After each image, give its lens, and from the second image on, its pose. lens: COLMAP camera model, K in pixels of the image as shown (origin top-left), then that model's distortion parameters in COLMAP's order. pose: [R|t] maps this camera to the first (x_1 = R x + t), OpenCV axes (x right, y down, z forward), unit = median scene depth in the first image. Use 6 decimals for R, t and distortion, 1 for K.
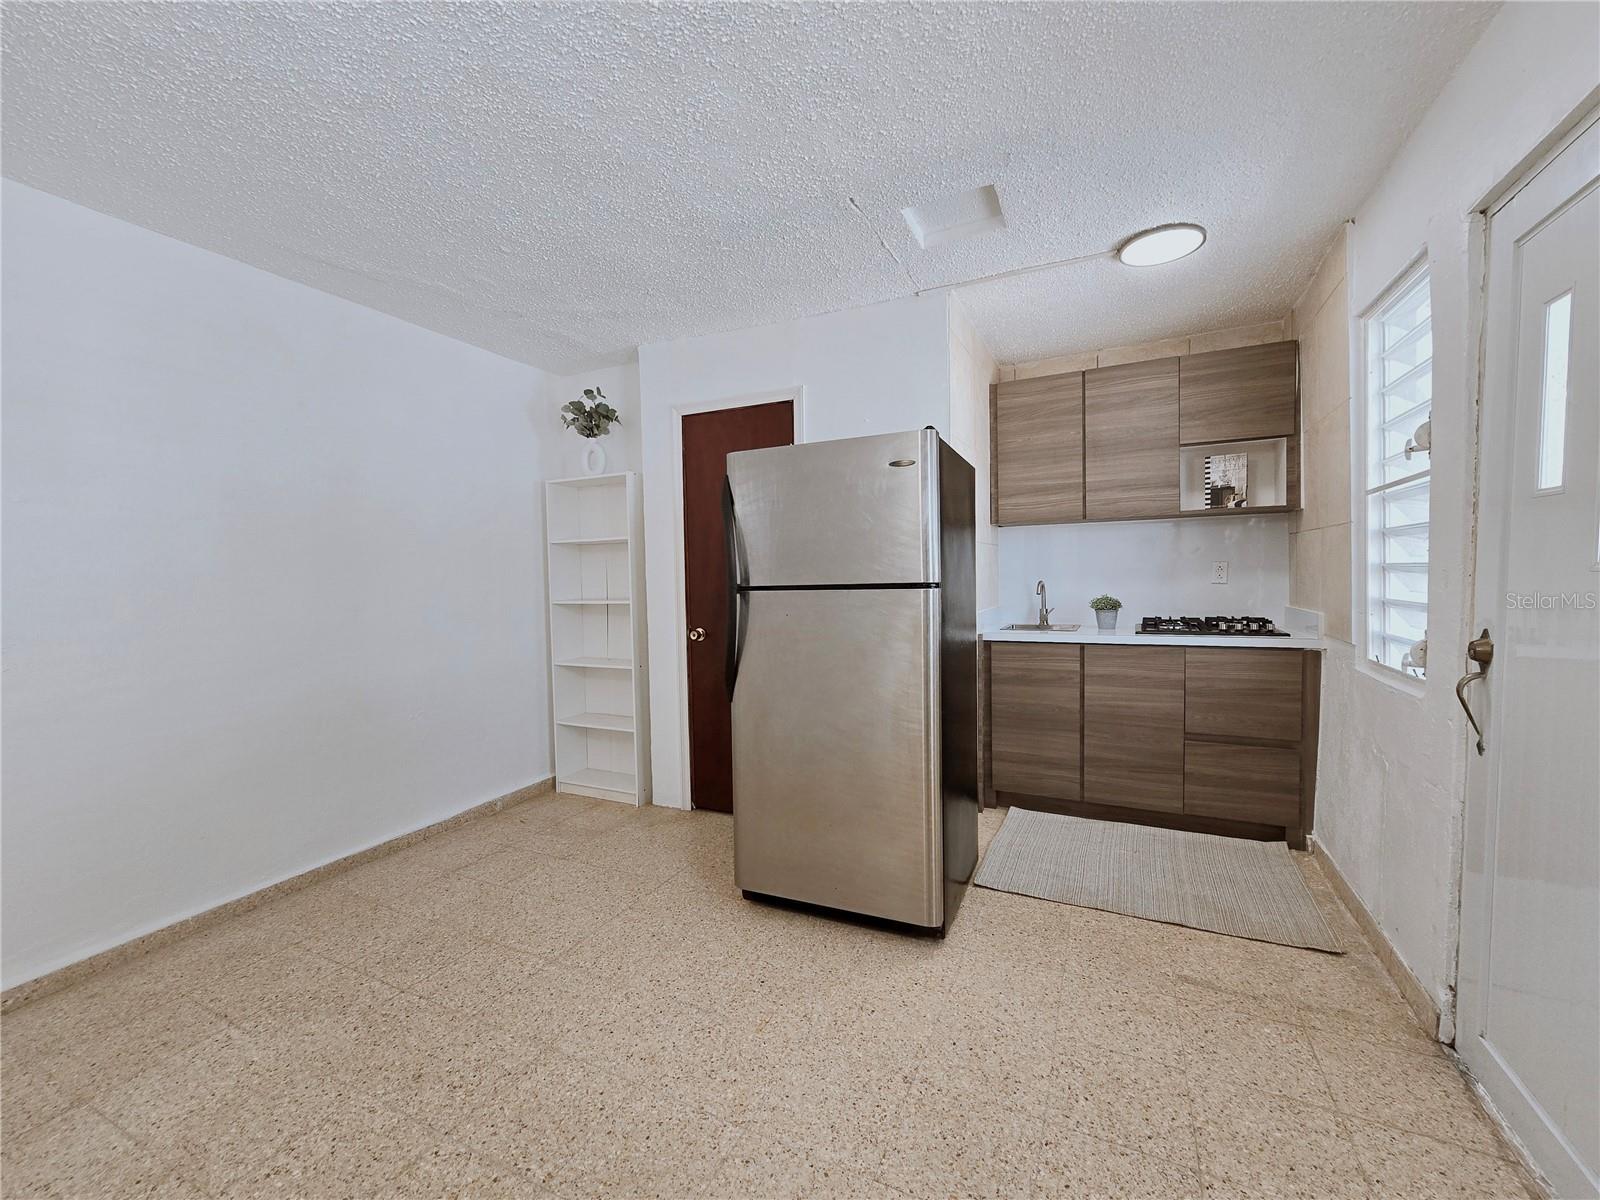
lens RADIAL K [[656.6, 0, 797.6], [0, 656.6, 602.8], [0, 0, 1]] dist [-0.007142, 0.000118]
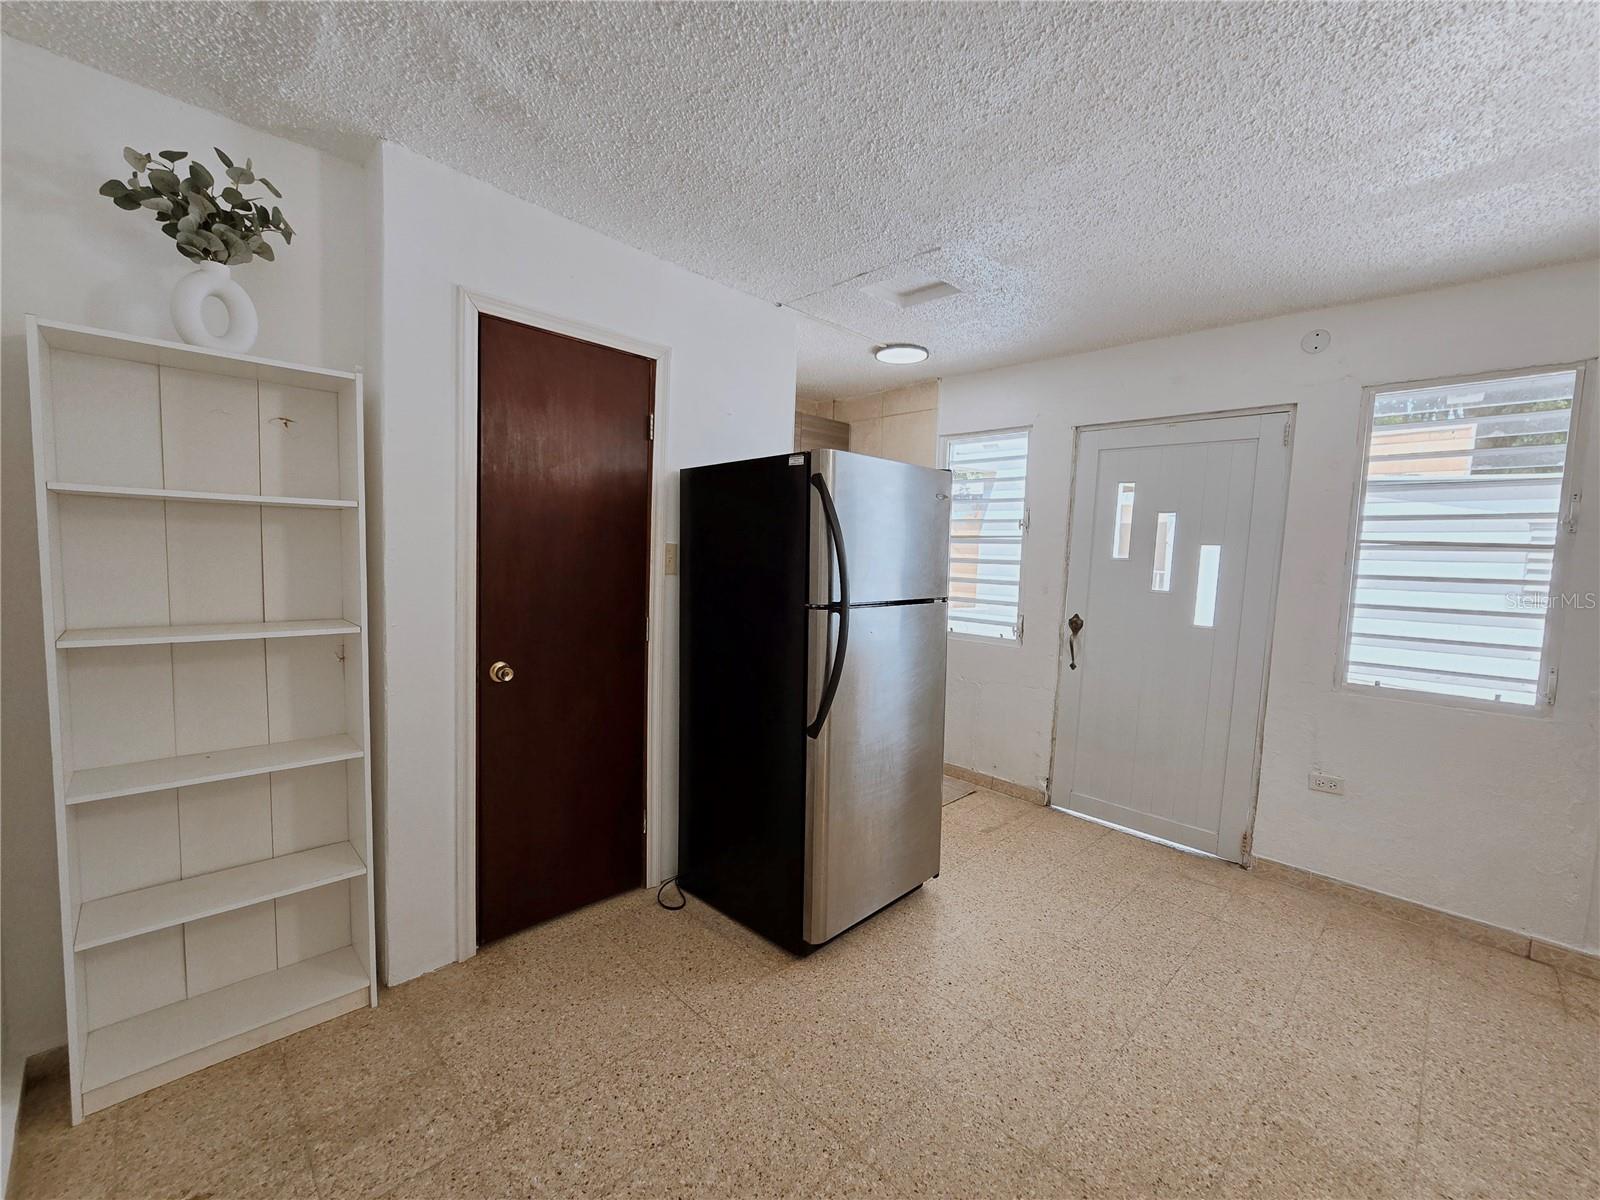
lens RADIAL K [[656.6, 0, 797.4], [0, 656.6, 600.2], [0, 0, 1]] dist [-0.007142, 0.000118]
pose [[0.341418, -0.038998, 0.939102, -0.945713], [0.001180, 0.999156, 0.041063, -0.068051], [-0.939911, -0.012912, 0.341176, 0.756140]]
